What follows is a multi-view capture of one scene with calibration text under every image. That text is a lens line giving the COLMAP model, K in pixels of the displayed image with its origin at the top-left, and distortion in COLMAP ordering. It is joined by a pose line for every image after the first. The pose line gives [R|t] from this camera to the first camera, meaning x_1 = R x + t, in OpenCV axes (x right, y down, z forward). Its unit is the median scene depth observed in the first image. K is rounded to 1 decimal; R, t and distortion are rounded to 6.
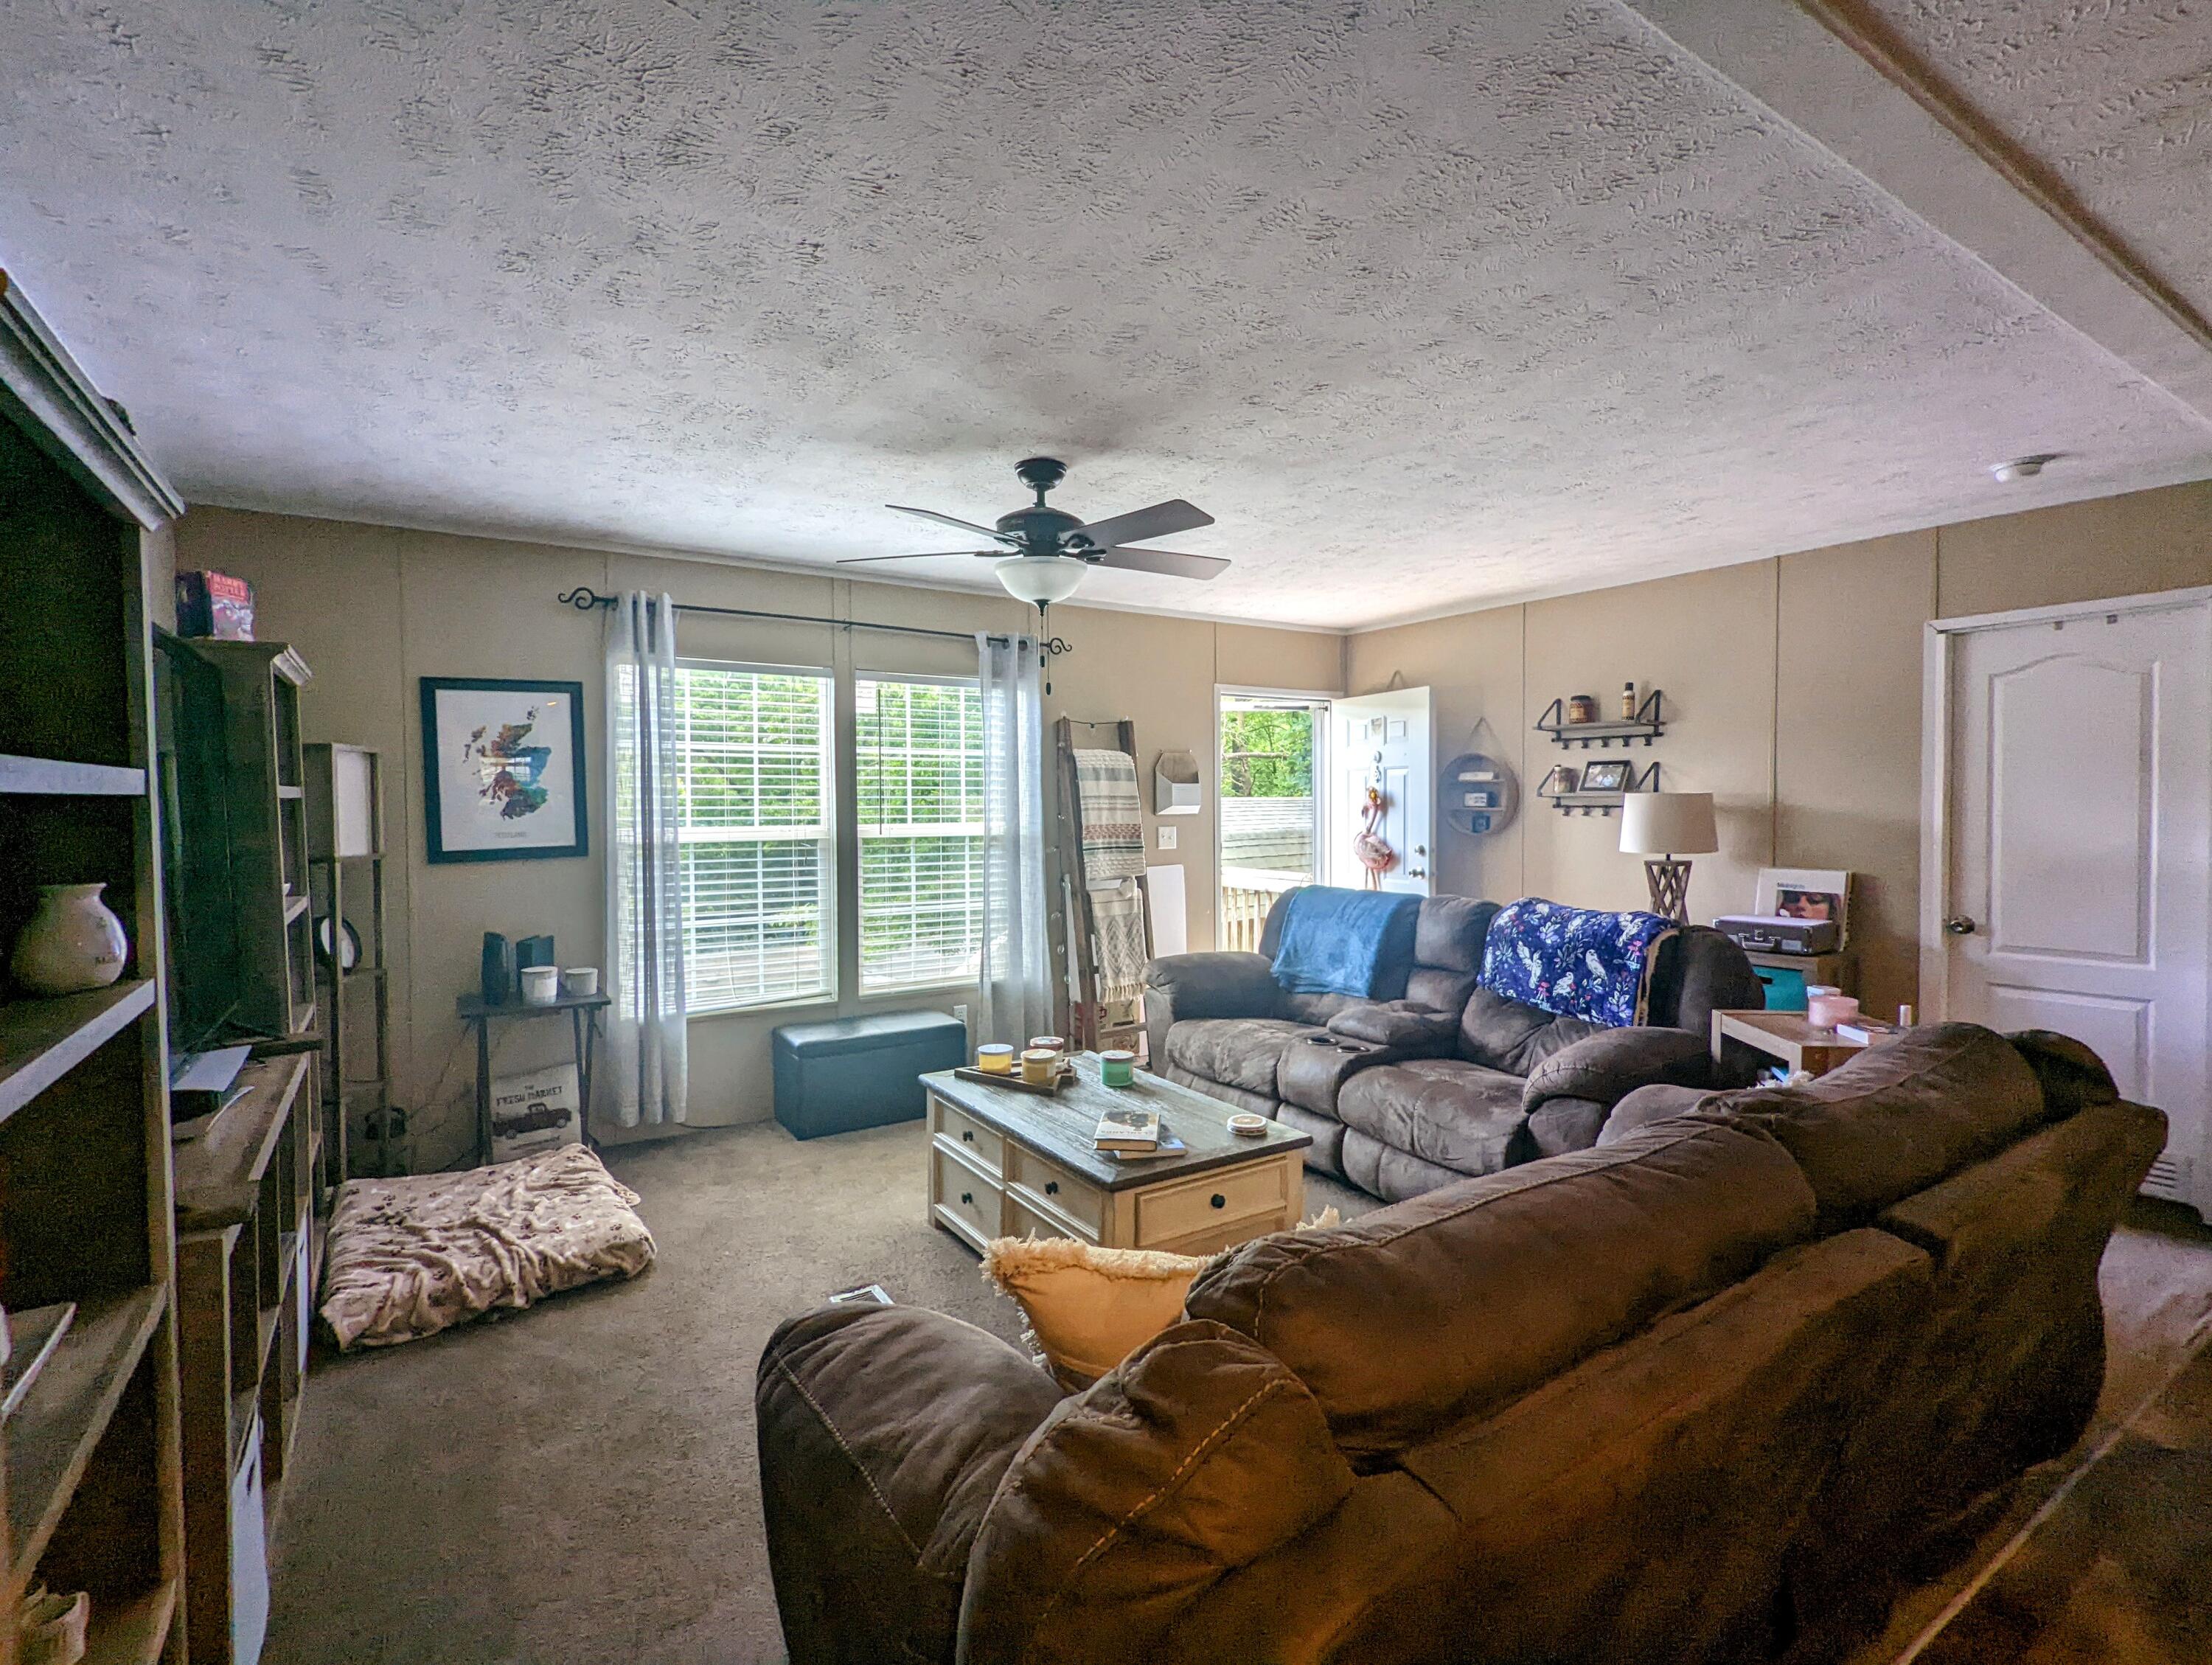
lens RADIAL K [[1041.0, 0, 1103.0], [0, 1041.0, 825.9], [0, 0, 1]] dist [-0.001492, 0.000269]
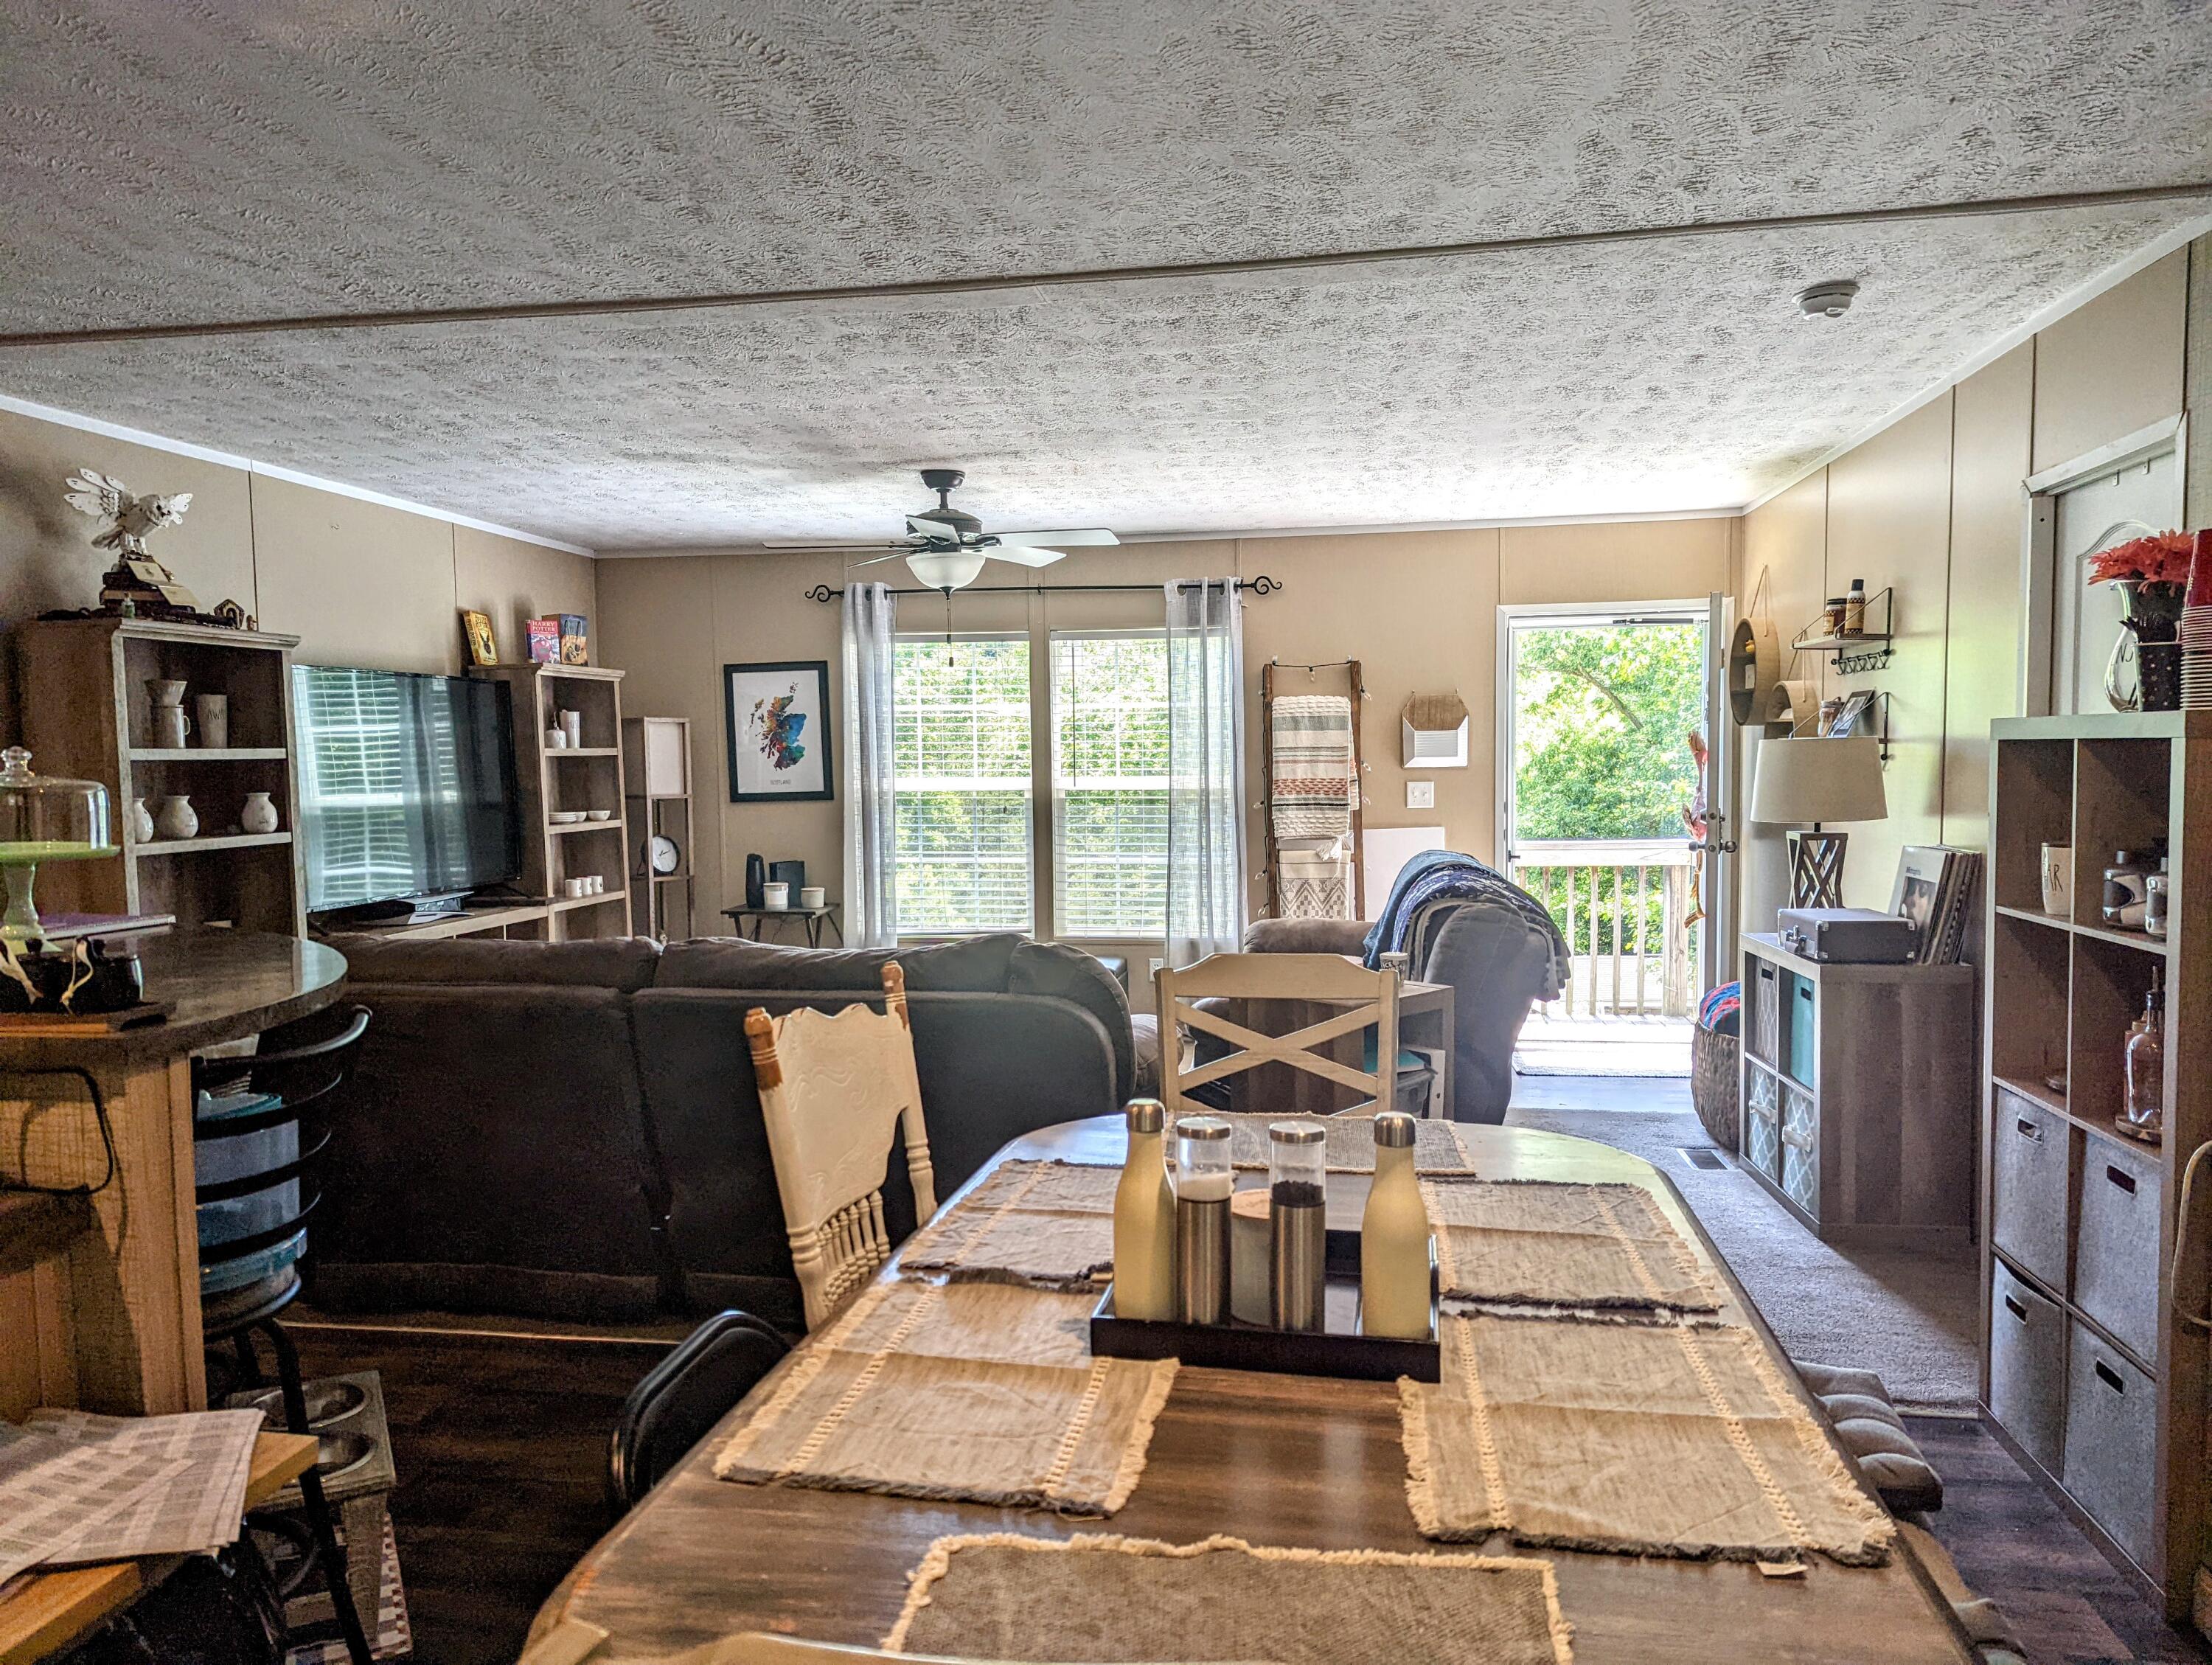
lens RADIAL K [[1558.6, 0, 1102.9], [0, 1558.6, 846.3], [0, 0, 1]] dist [0.062970, 0.000771]
pose [[0.733887, 0.036687, -0.678281, 0.959780], [-0.008673, 0.998965, 0.044648, -0.001851], [0.679217, -0.026884, 0.733445, -0.143451]]
